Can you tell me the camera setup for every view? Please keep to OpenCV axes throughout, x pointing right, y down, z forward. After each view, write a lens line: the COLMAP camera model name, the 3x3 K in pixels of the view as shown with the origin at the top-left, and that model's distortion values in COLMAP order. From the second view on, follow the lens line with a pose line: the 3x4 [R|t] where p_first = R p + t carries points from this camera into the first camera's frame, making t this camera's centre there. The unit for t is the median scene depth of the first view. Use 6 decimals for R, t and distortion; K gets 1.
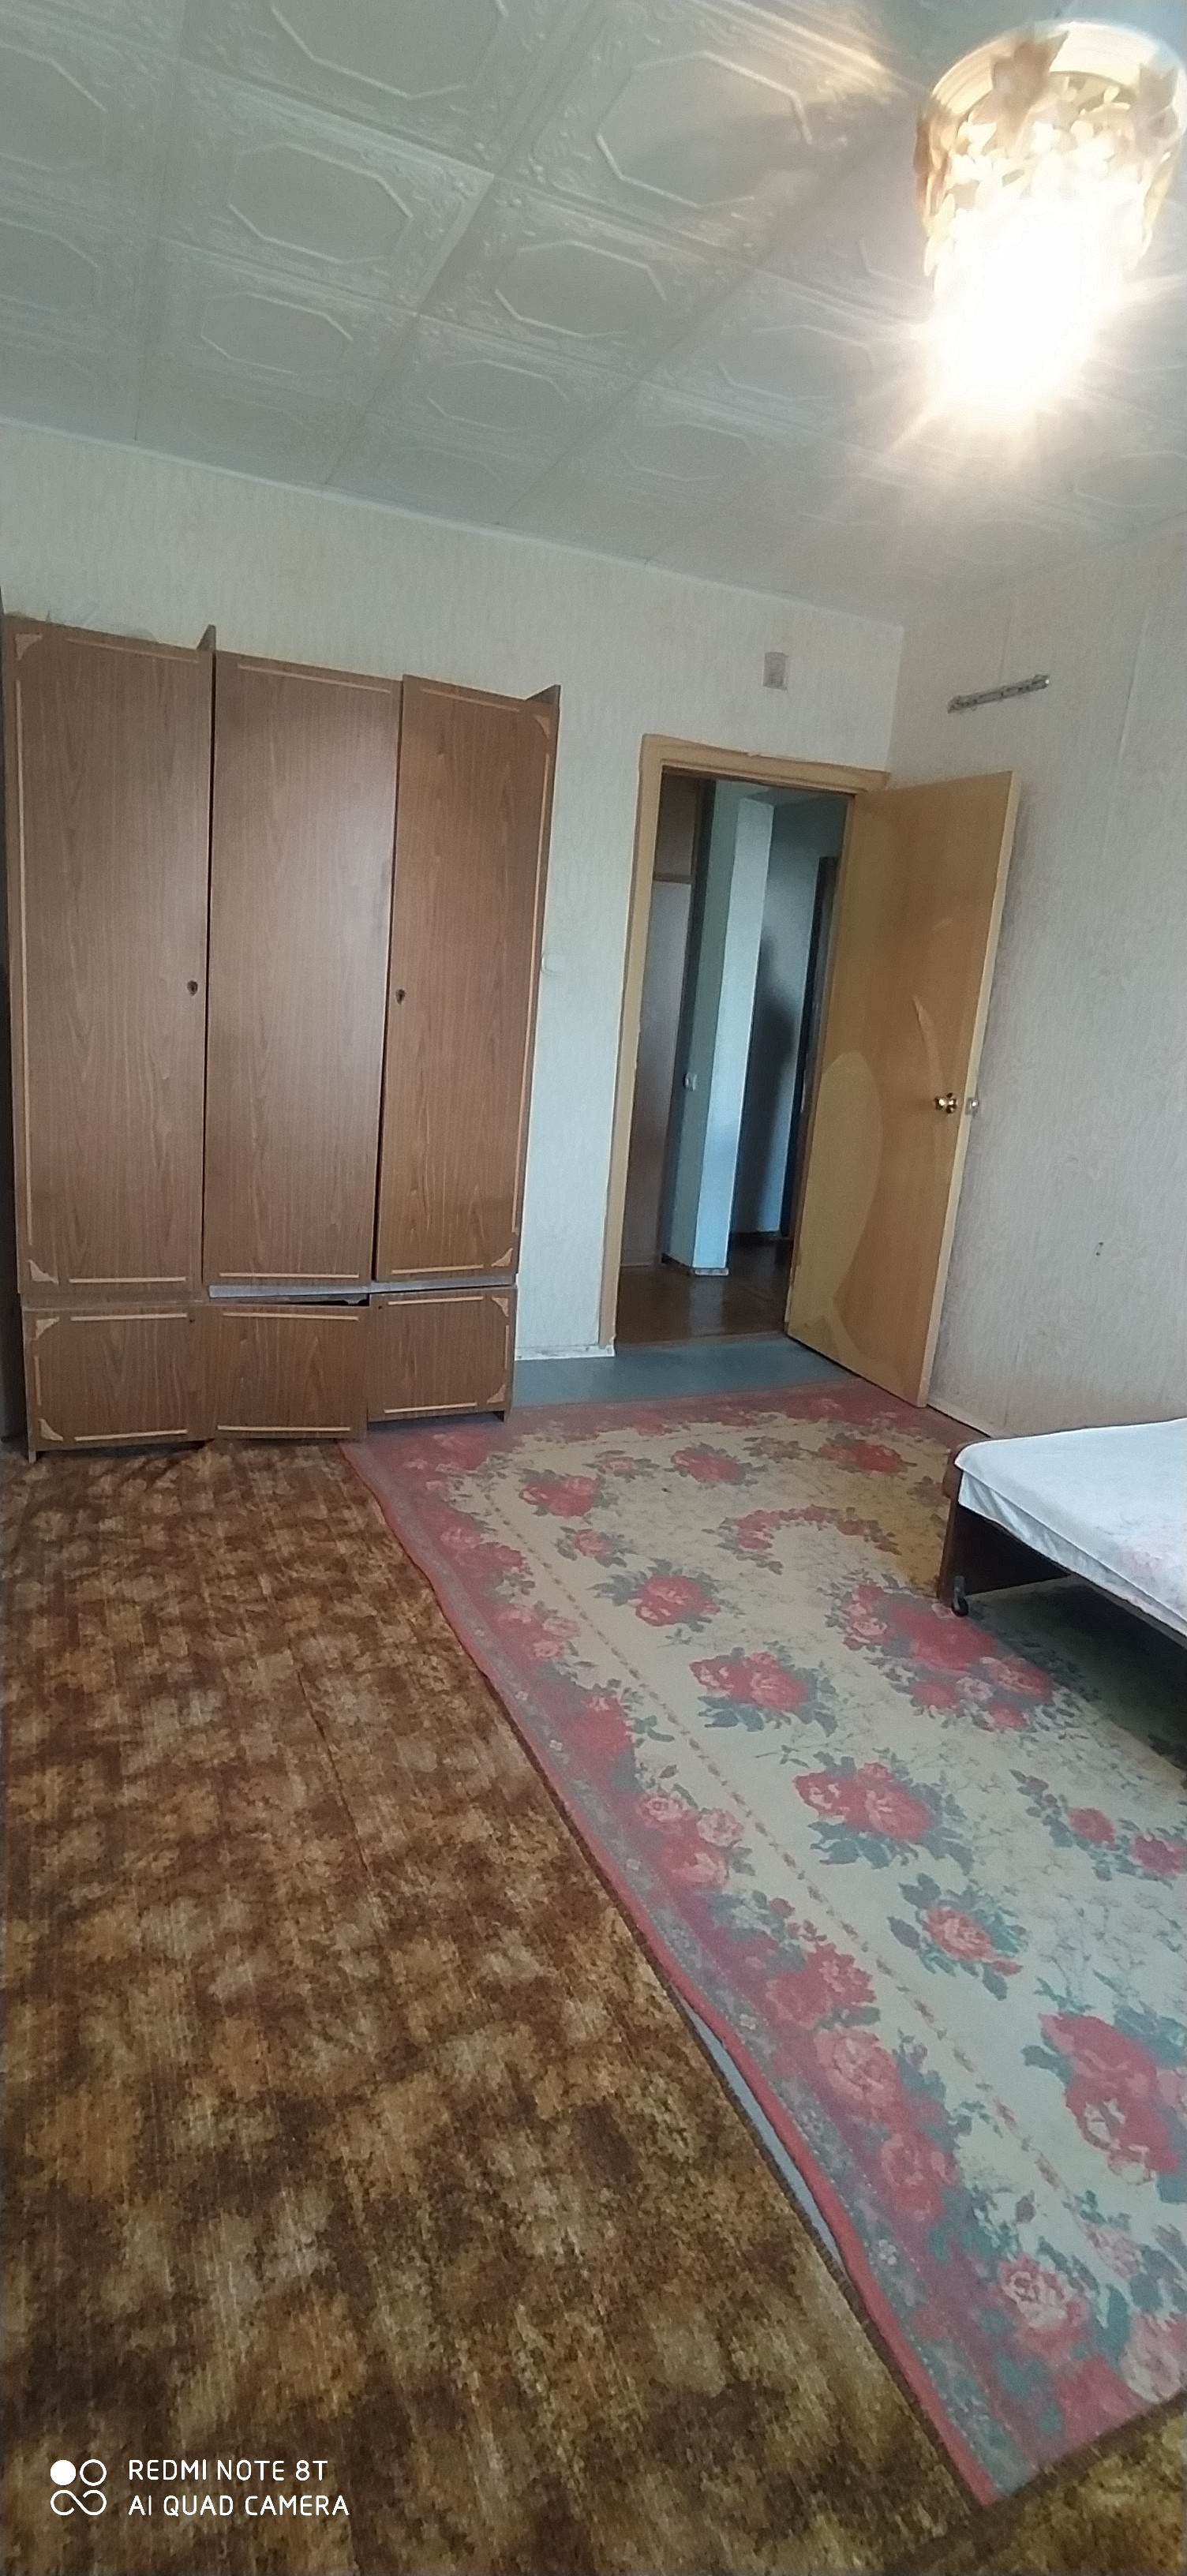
lens RADIAL K [[1189.7, 0, 590.4], [0, 1189.7, 1284.6], [0, 0, 1]] dist [-0.012530, 0.002444]
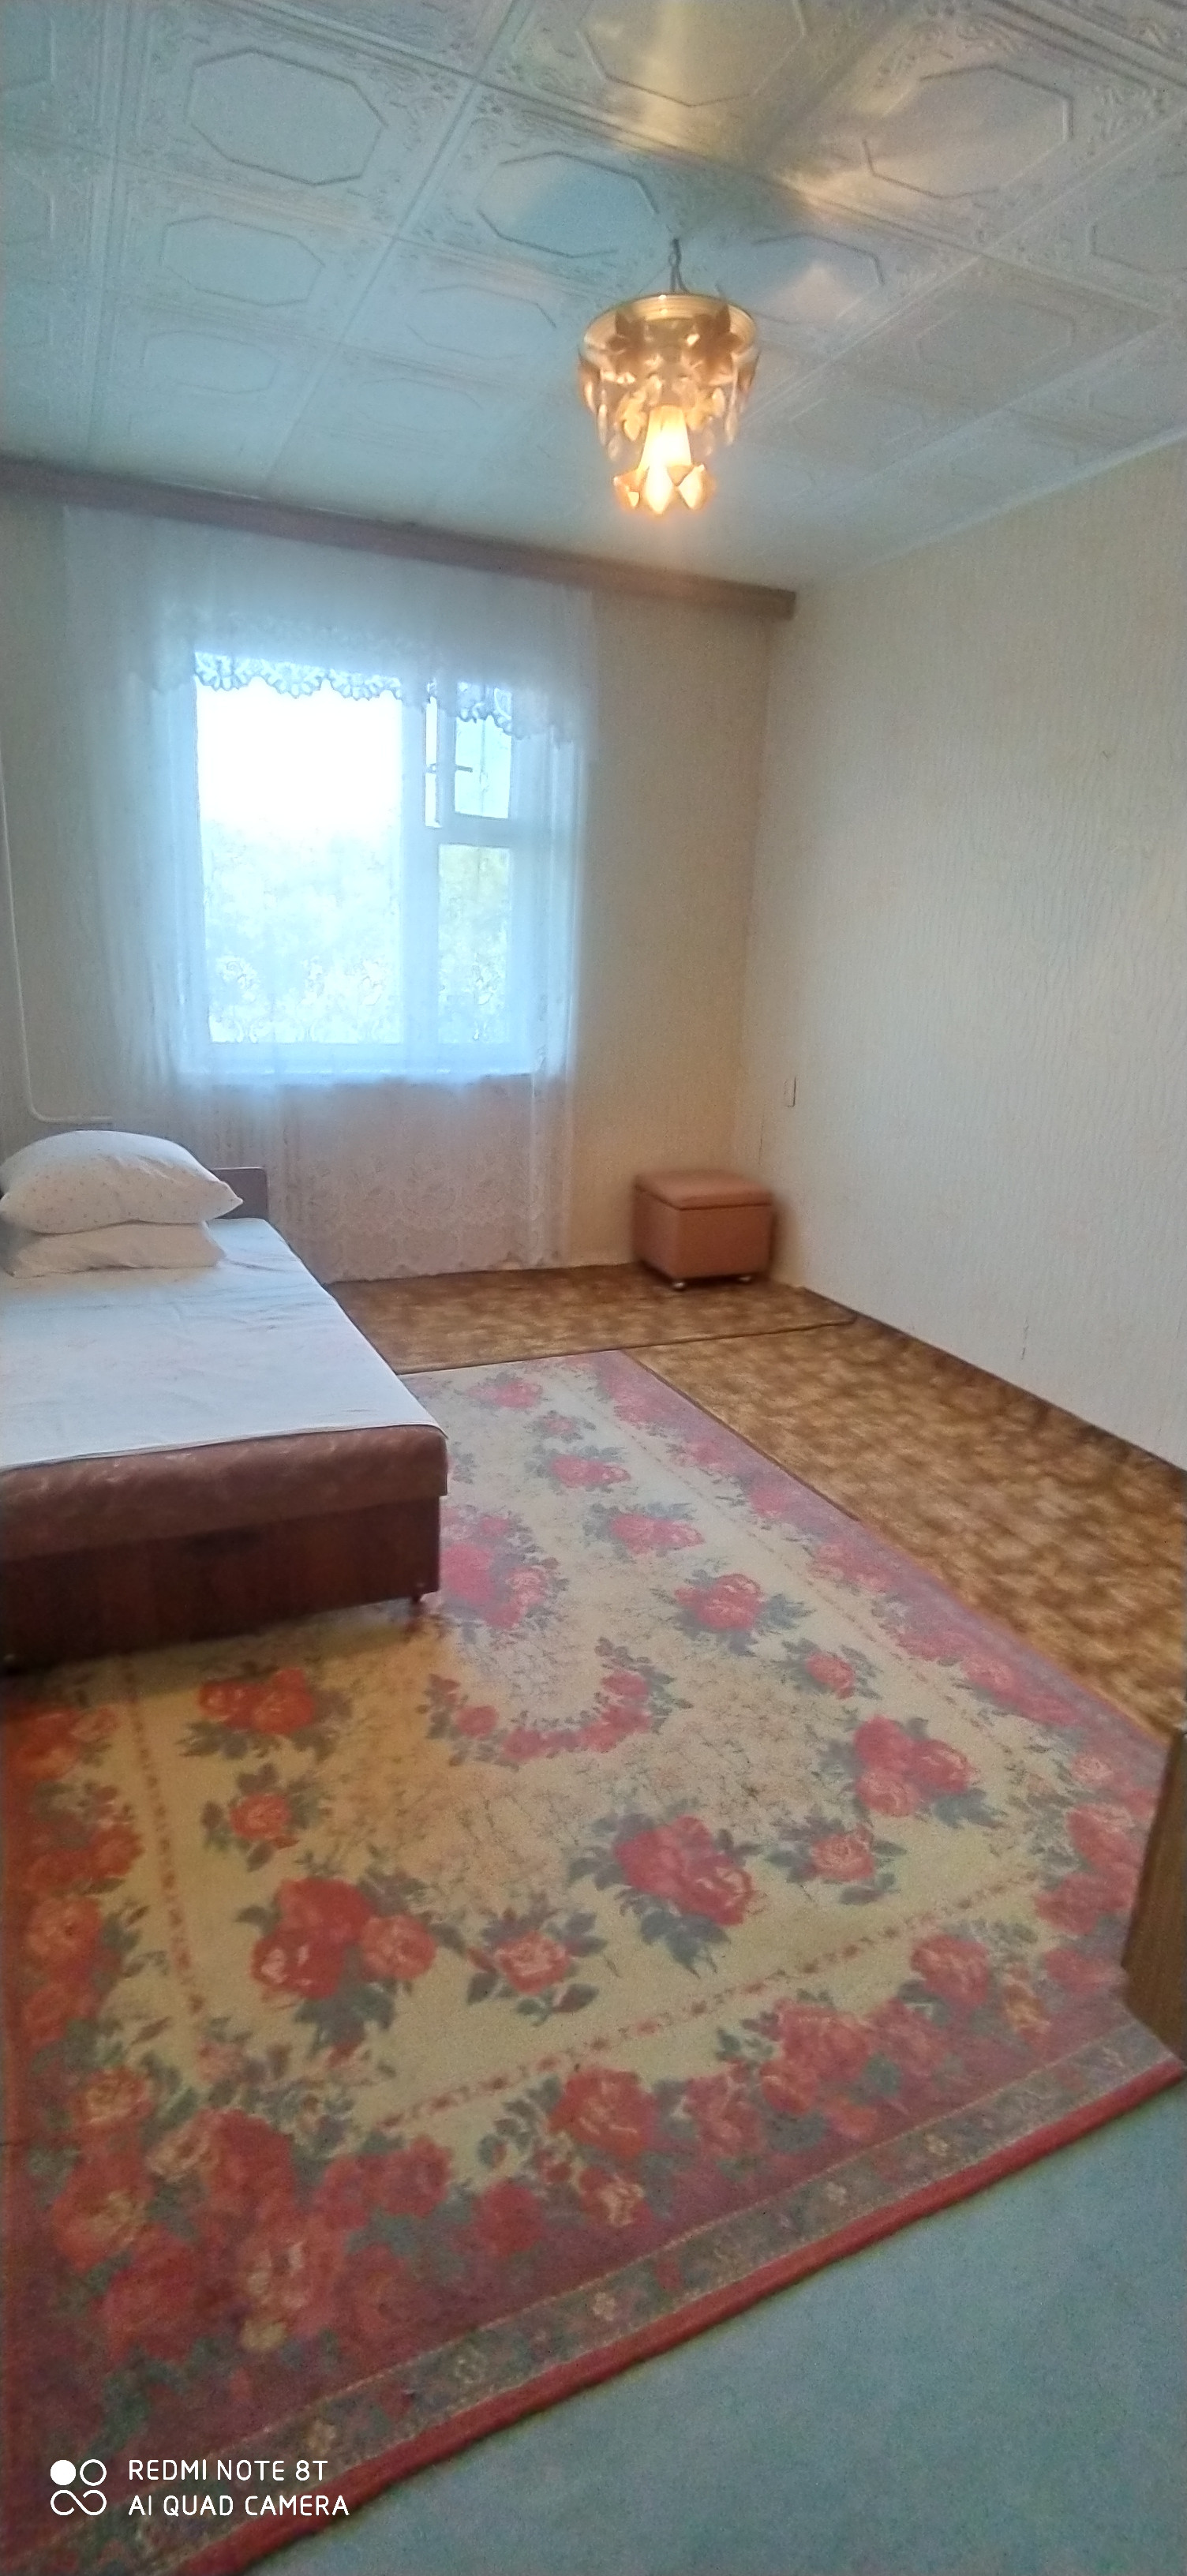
lens RADIAL K [[1189.7, 0, 593.3], [0, 1189.7, 1289.6], [0, 0, 1]] dist [-0.012530, 0.002444]
pose [[-0.992336, -0.116668, -0.040721, 0.255450], [-0.120705, 0.844628, 0.521569, -0.456520], [-0.026456, 0.522487, -0.852237, 1.777575]]
